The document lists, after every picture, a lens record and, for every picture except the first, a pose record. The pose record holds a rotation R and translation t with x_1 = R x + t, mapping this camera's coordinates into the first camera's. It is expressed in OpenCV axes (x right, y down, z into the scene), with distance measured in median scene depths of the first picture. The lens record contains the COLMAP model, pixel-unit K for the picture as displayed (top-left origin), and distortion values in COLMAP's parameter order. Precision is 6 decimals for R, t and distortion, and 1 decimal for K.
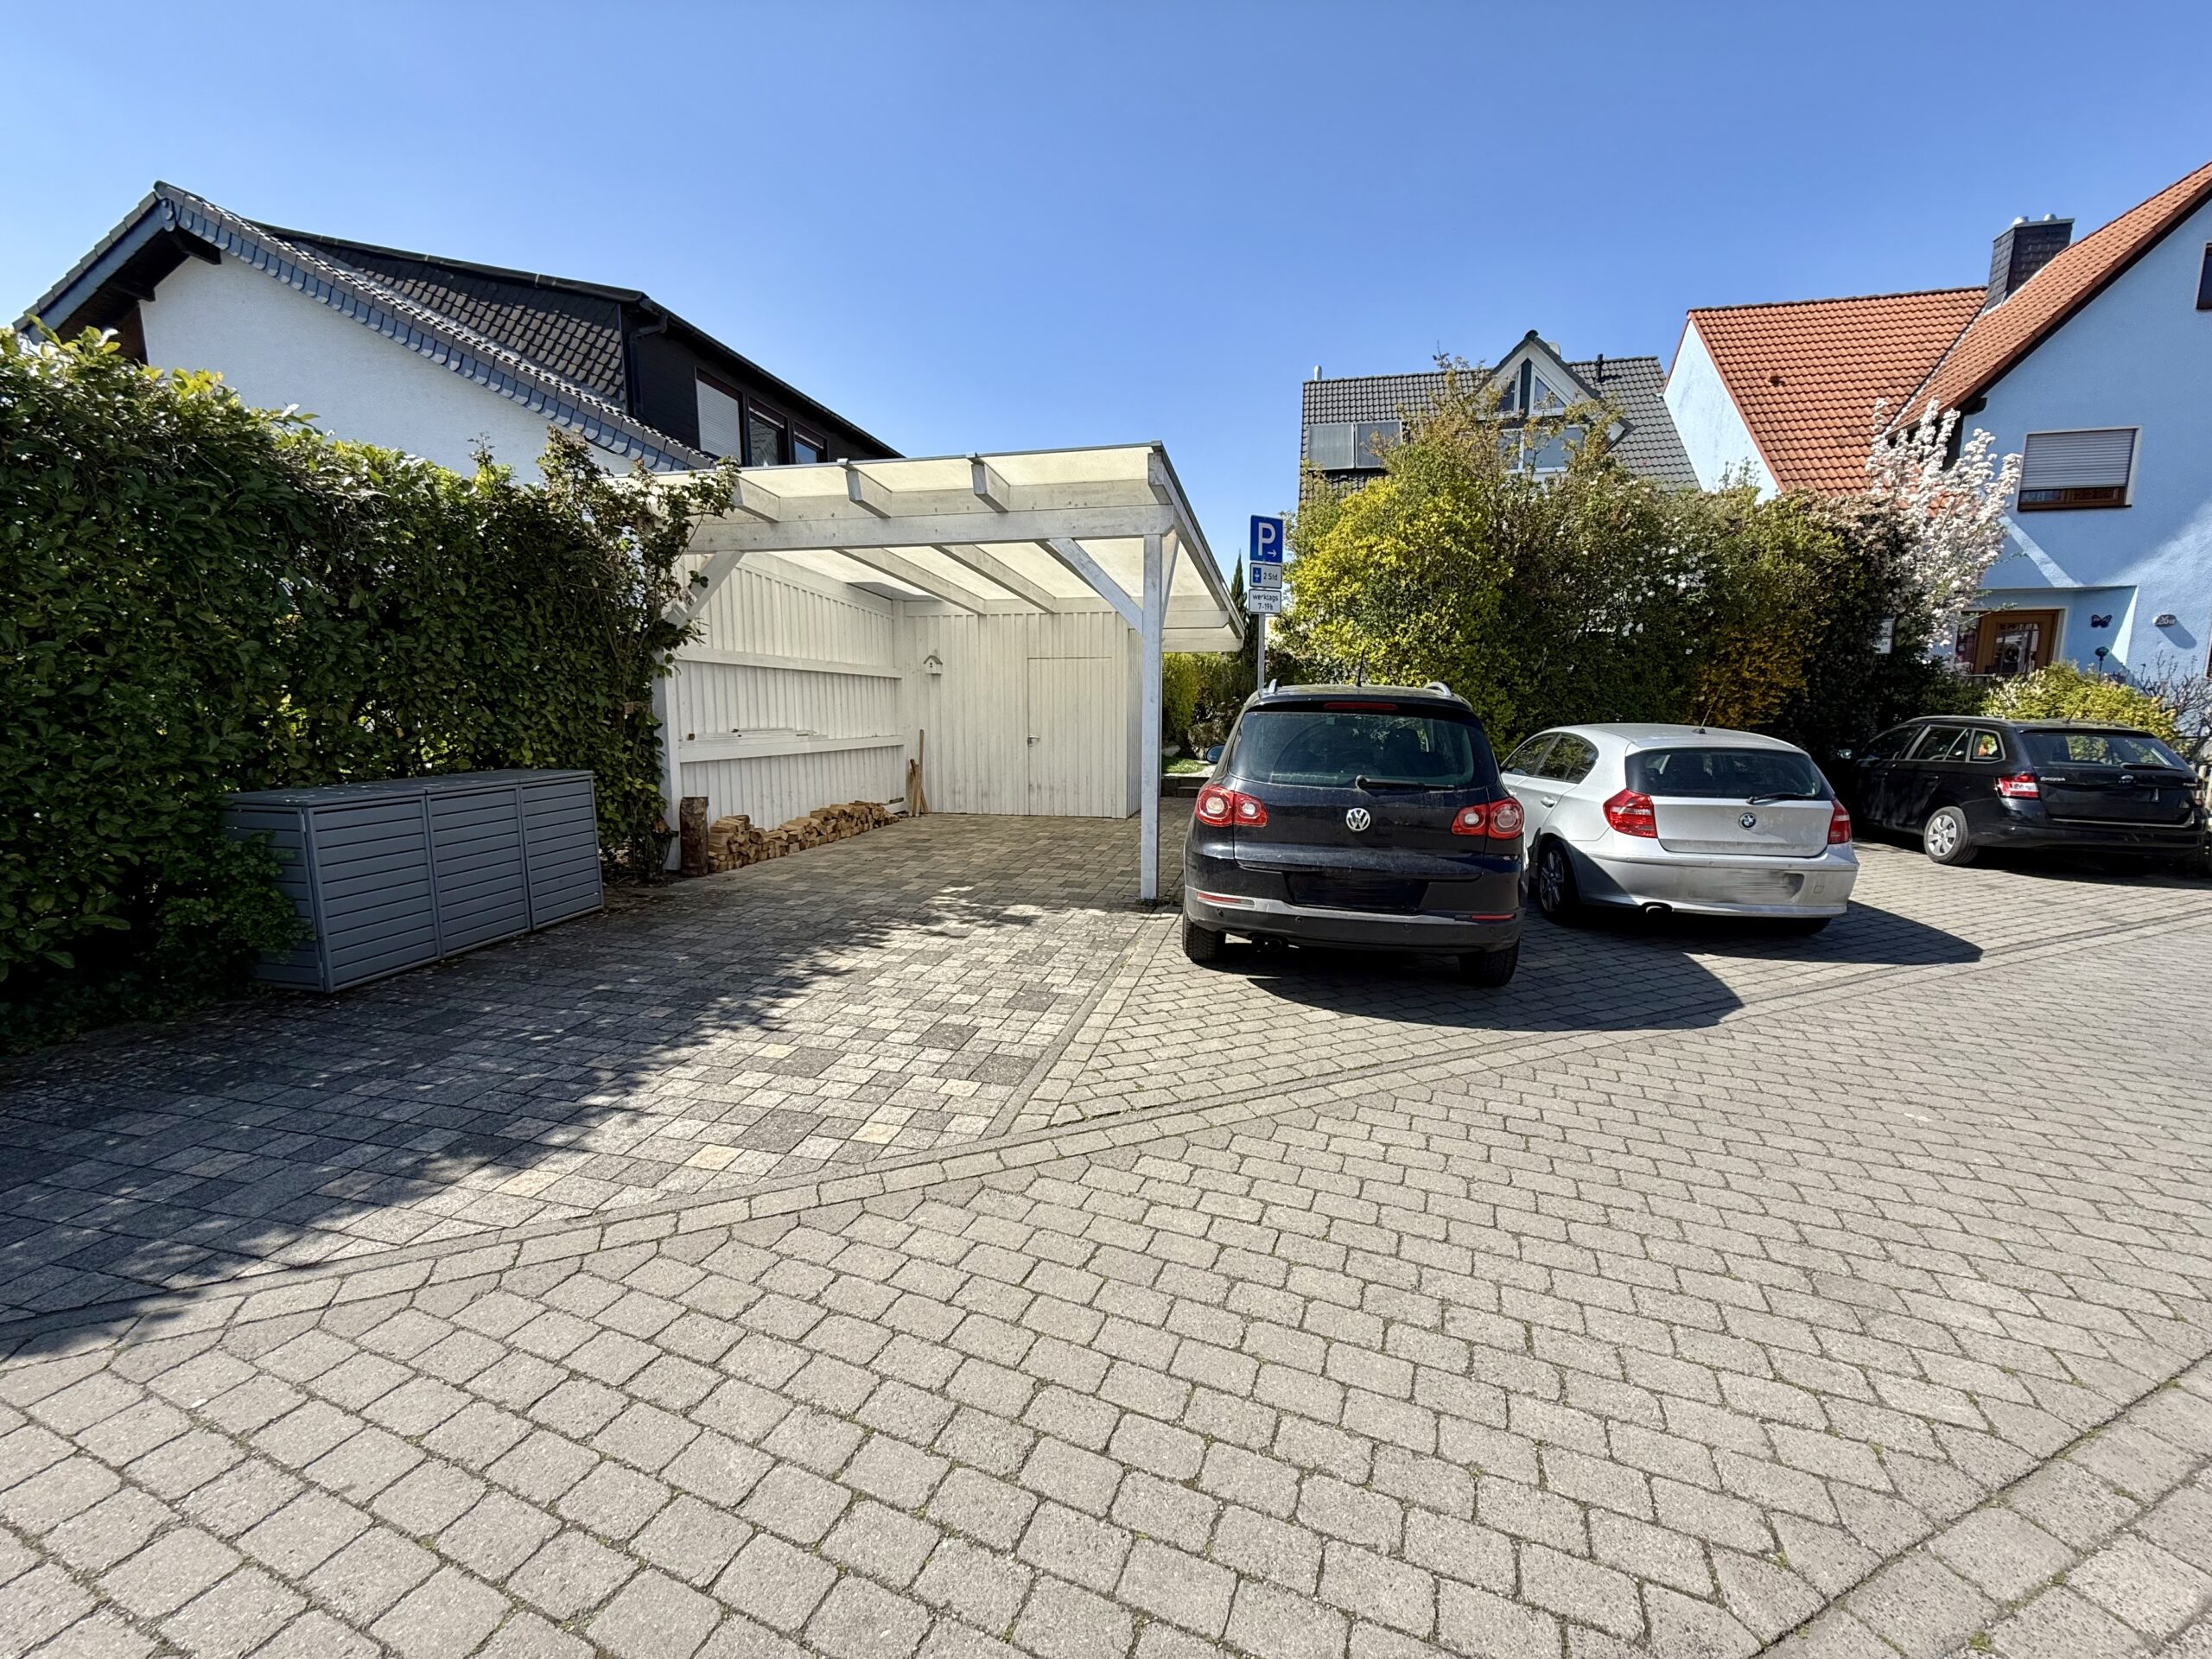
lens RADIAL K [[879.6, 0, 1113.5], [0, 879.6, 825.4], [0, 0, 1]] dist [-0.003517, 0.000219]
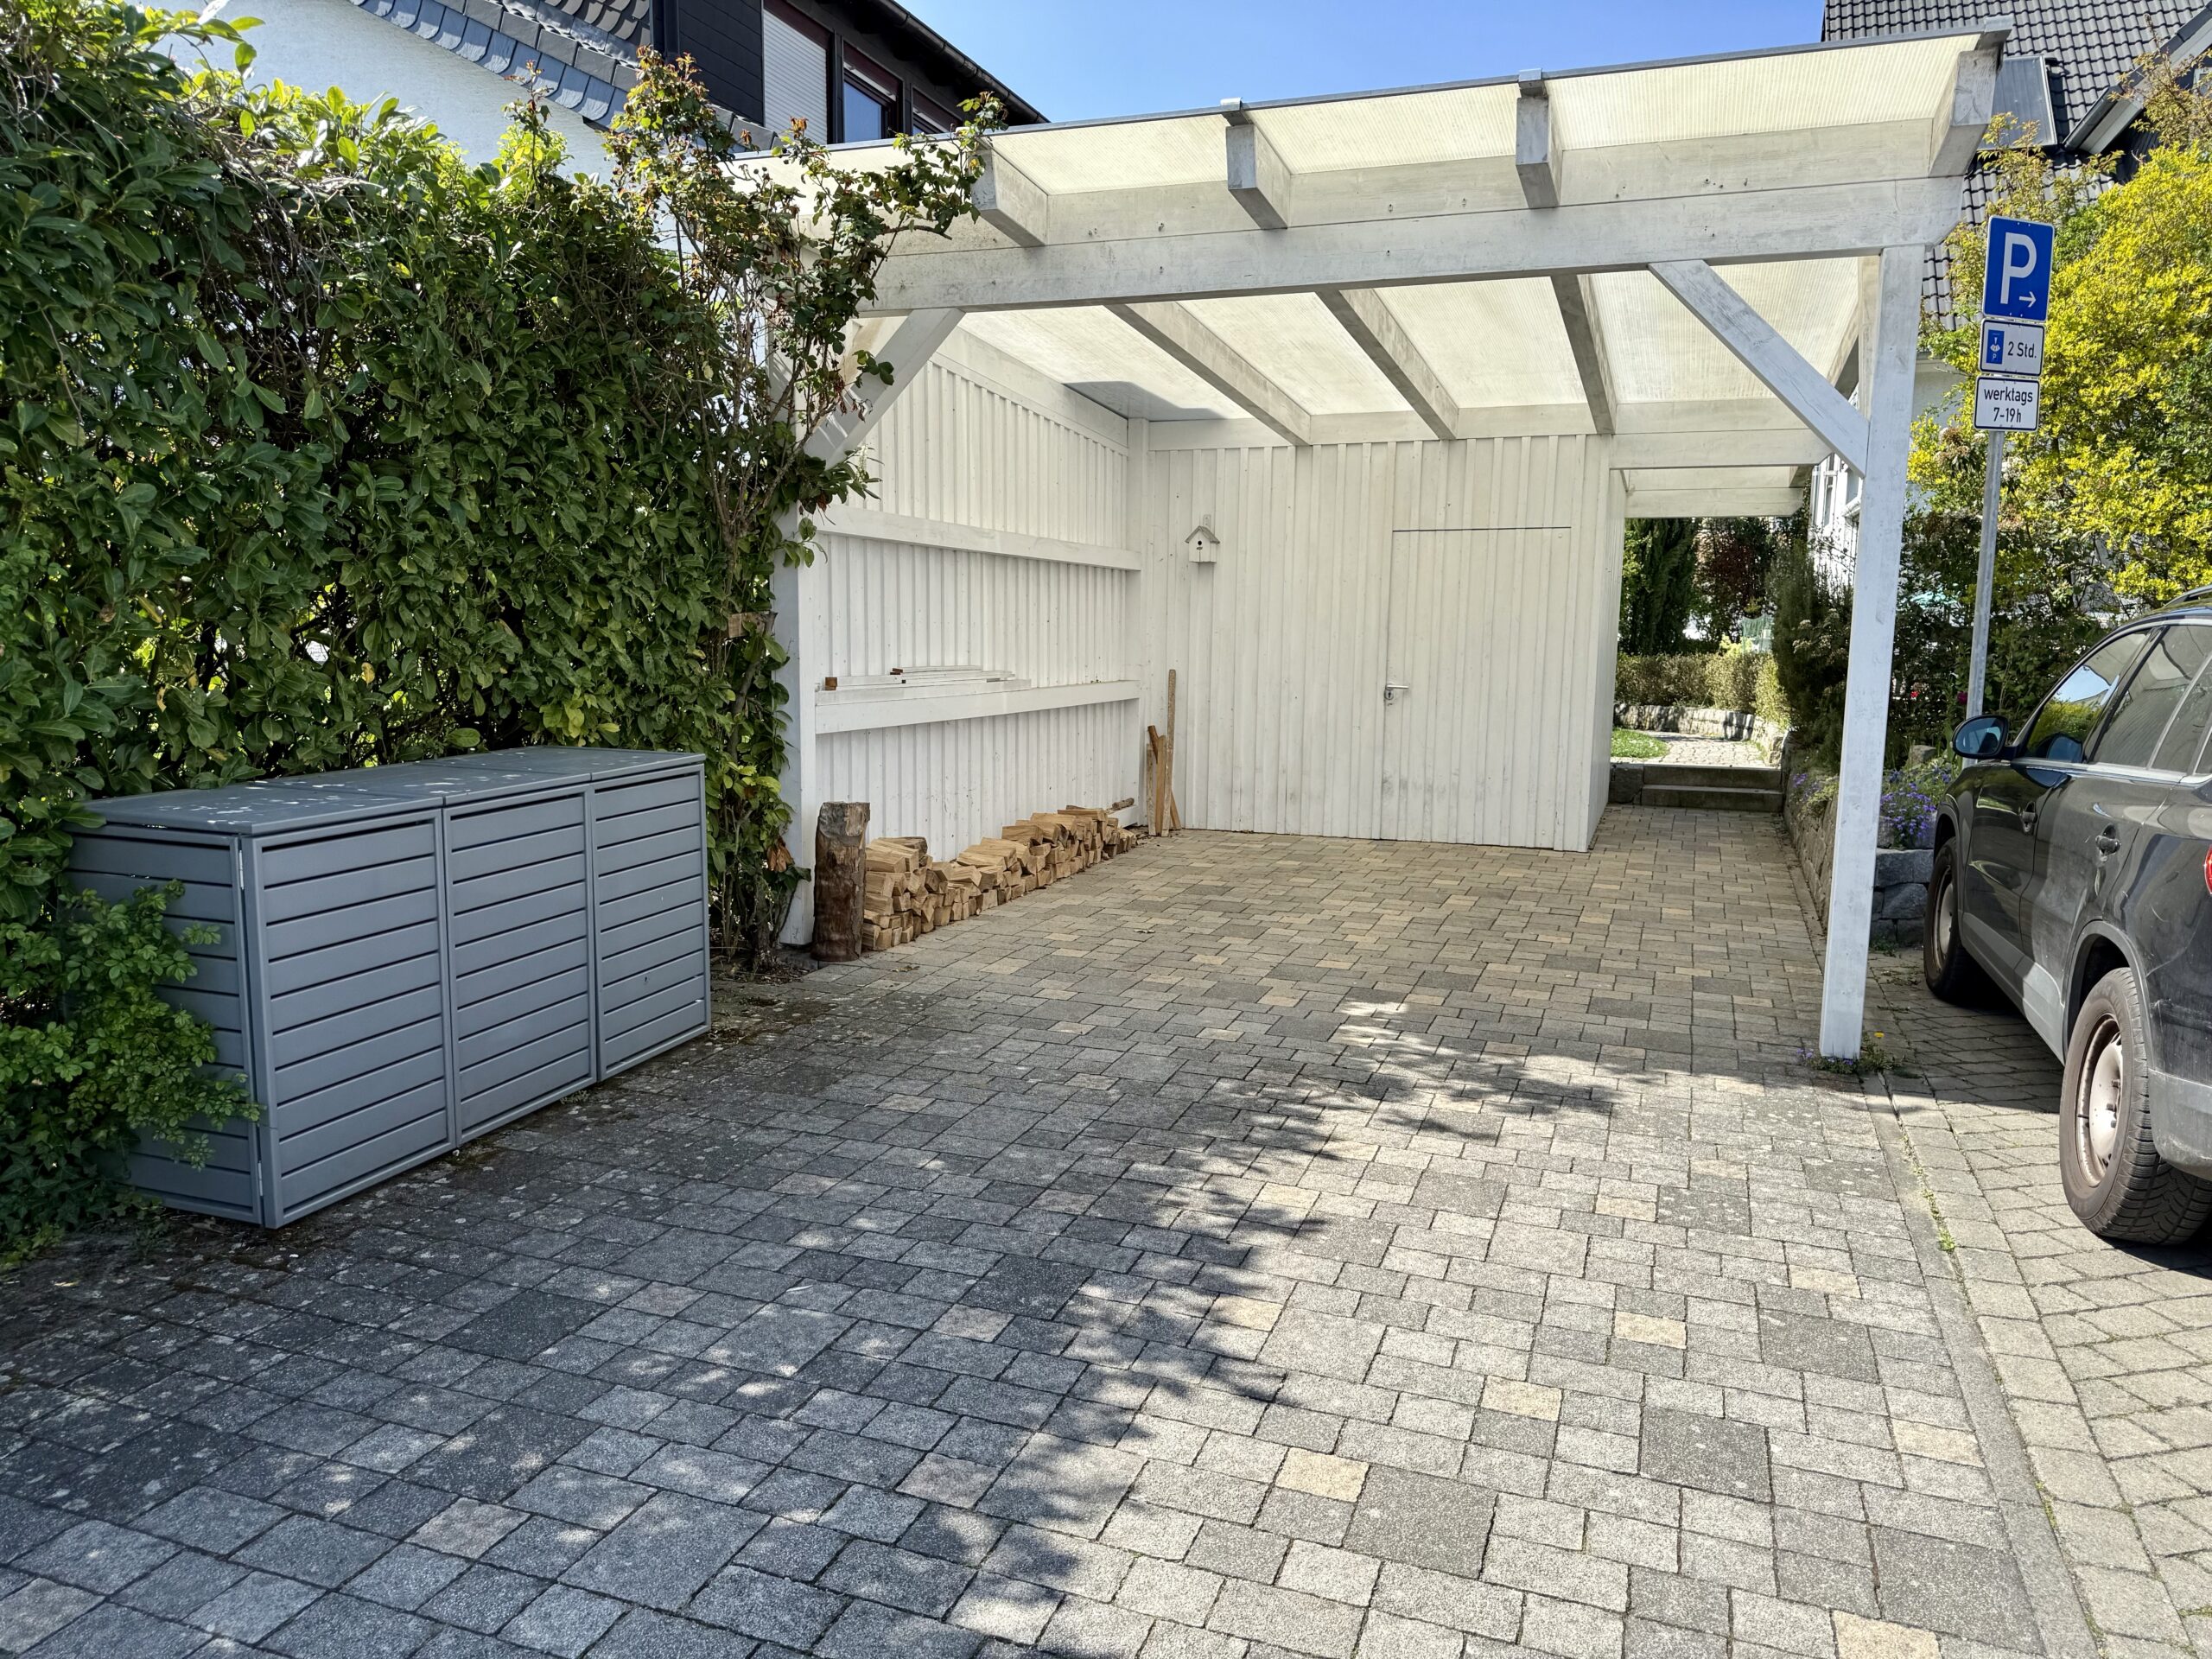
lens RADIAL K [[1552.1, 0, 1106.0], [0, 1552.1, 829.5], [0, 0, 1]] dist [0.057473, -0.076715]
pose [[0.989940, 0.027110, -0.138869, -0.266133], [-0.027186, 0.999629, 0.001354, -0.029042], [0.138854, 0.002435, 0.990310, 0.177460]]
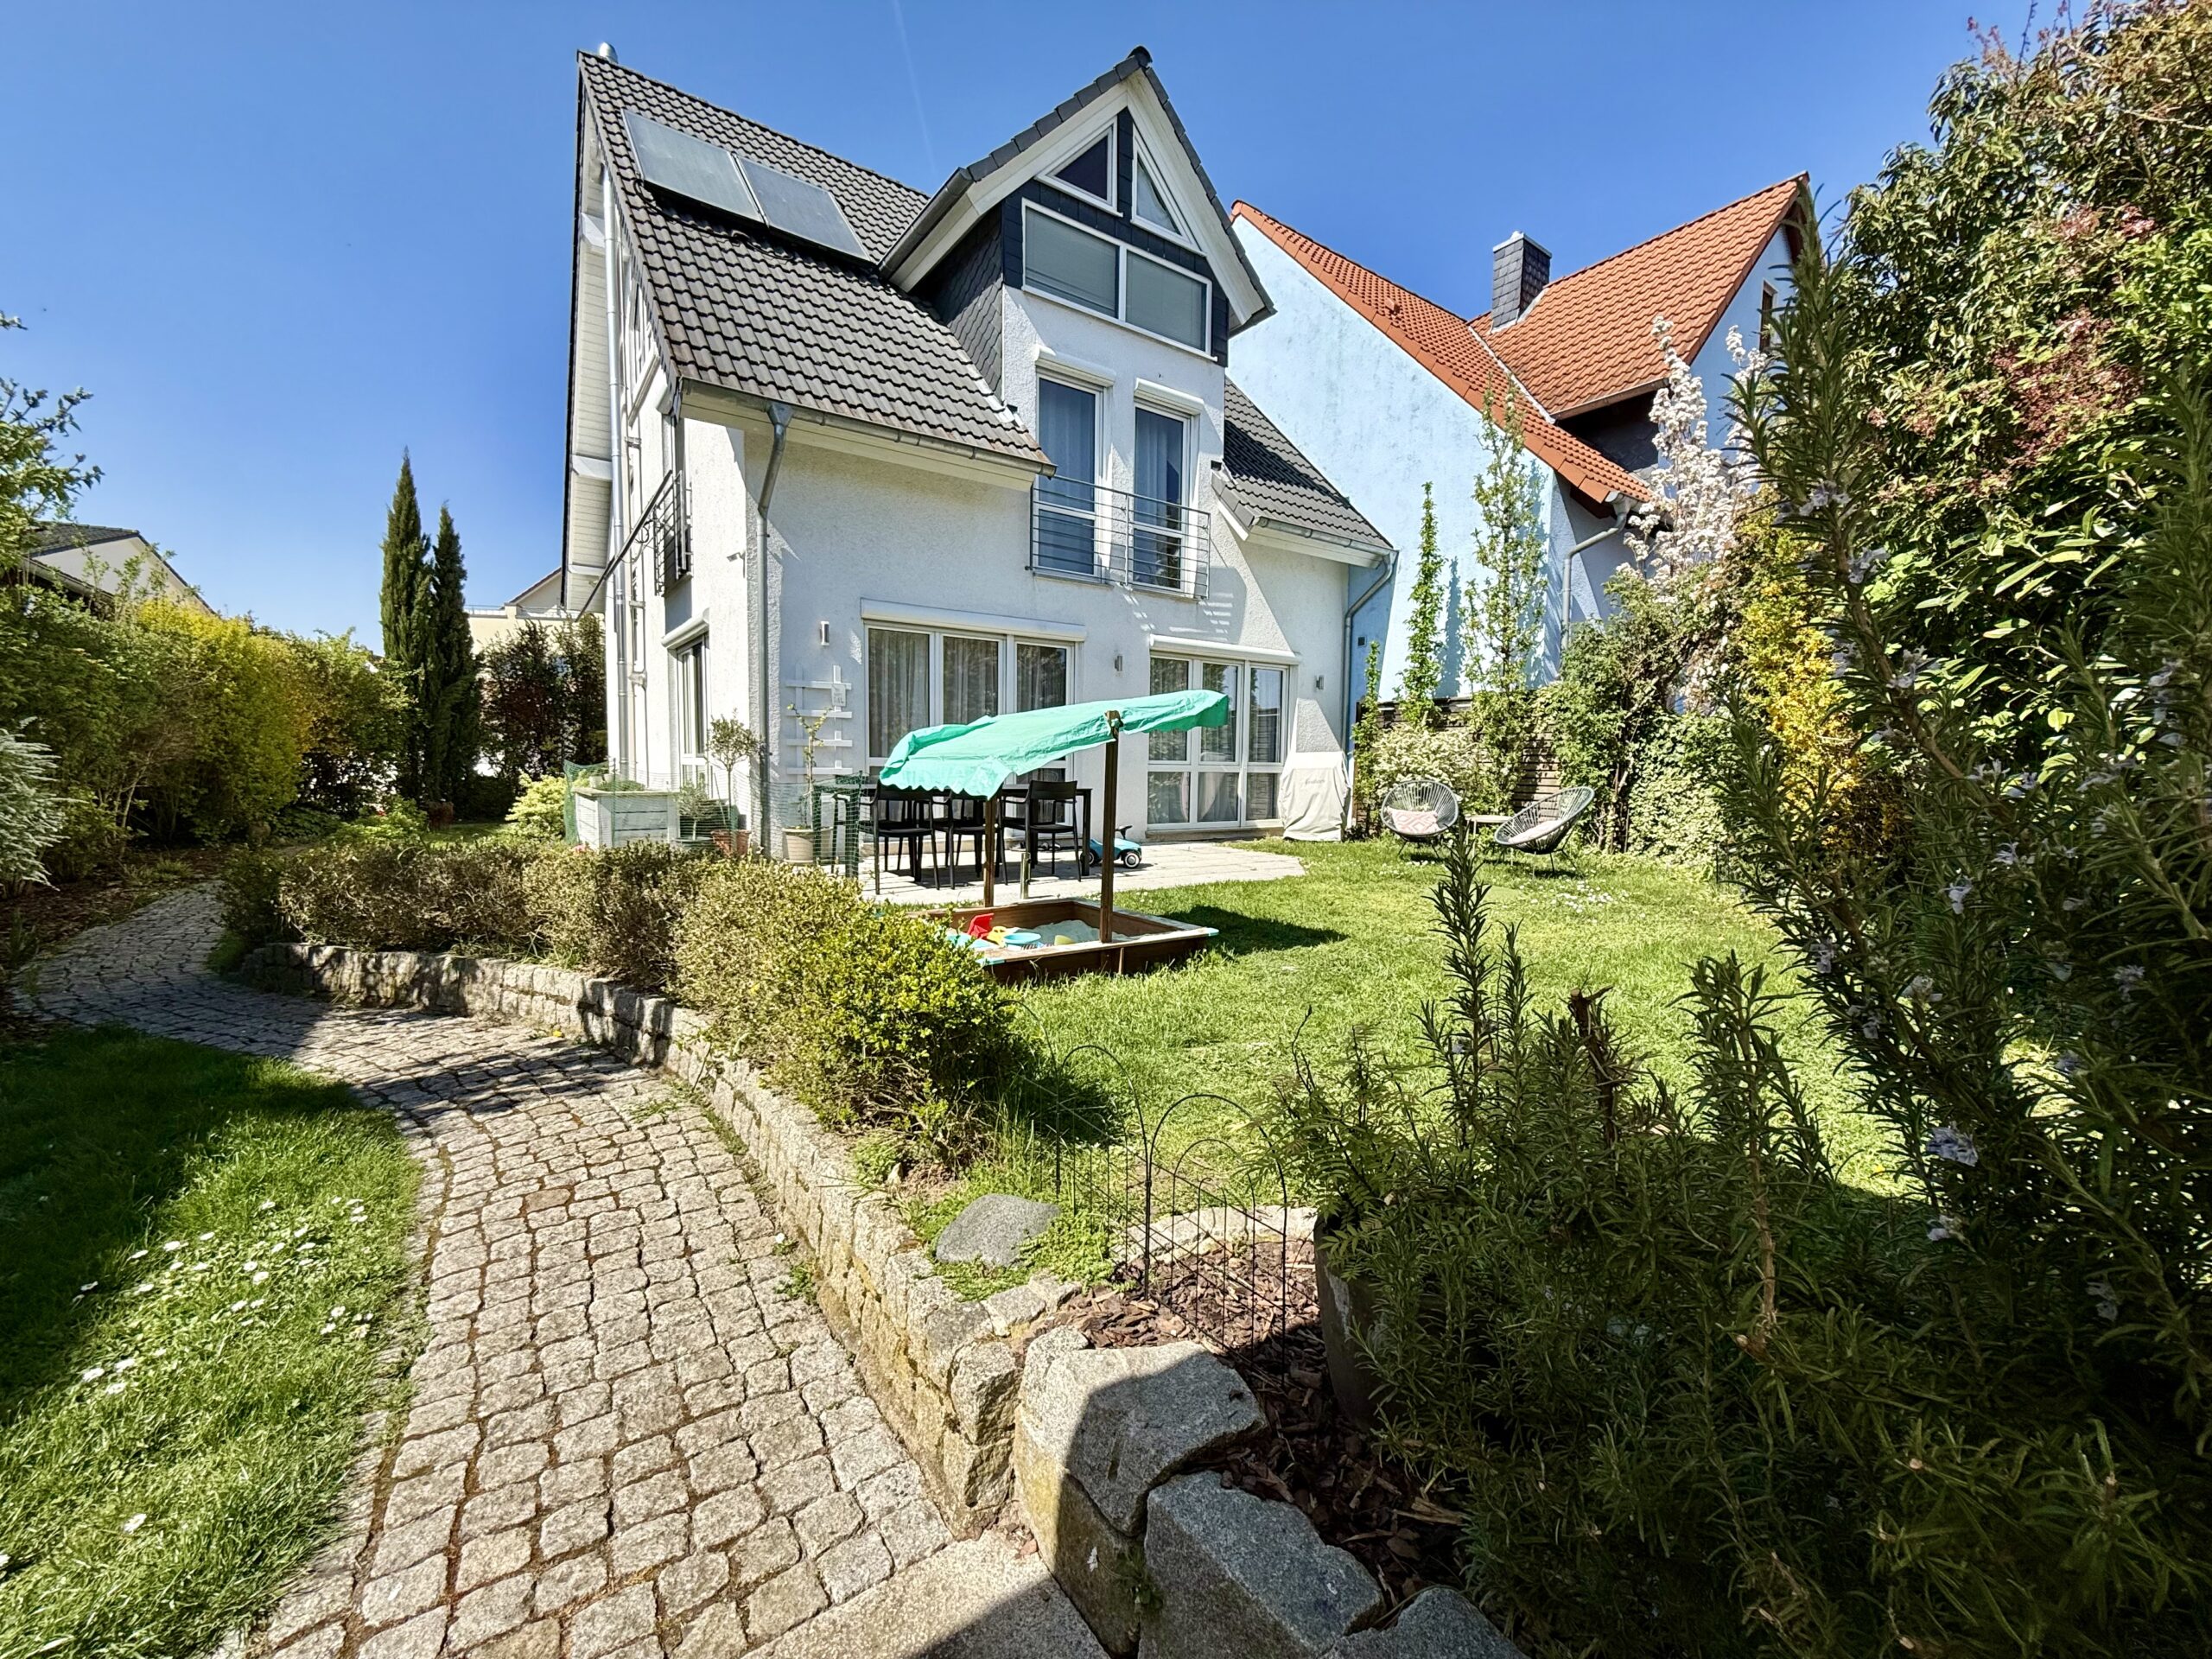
lens RADIAL K [[879.6, 0, 1113.5], [0, 879.6, 825.4], [0, 0, 1]] dist [-0.003517, 0.000219]
pose [[0.672179, -0.045356, 0.738998, 0.226195], [0.086623, 0.996085, -0.017656, -0.349619], [-0.735304, 0.075882, 0.673476, 2.381701]]
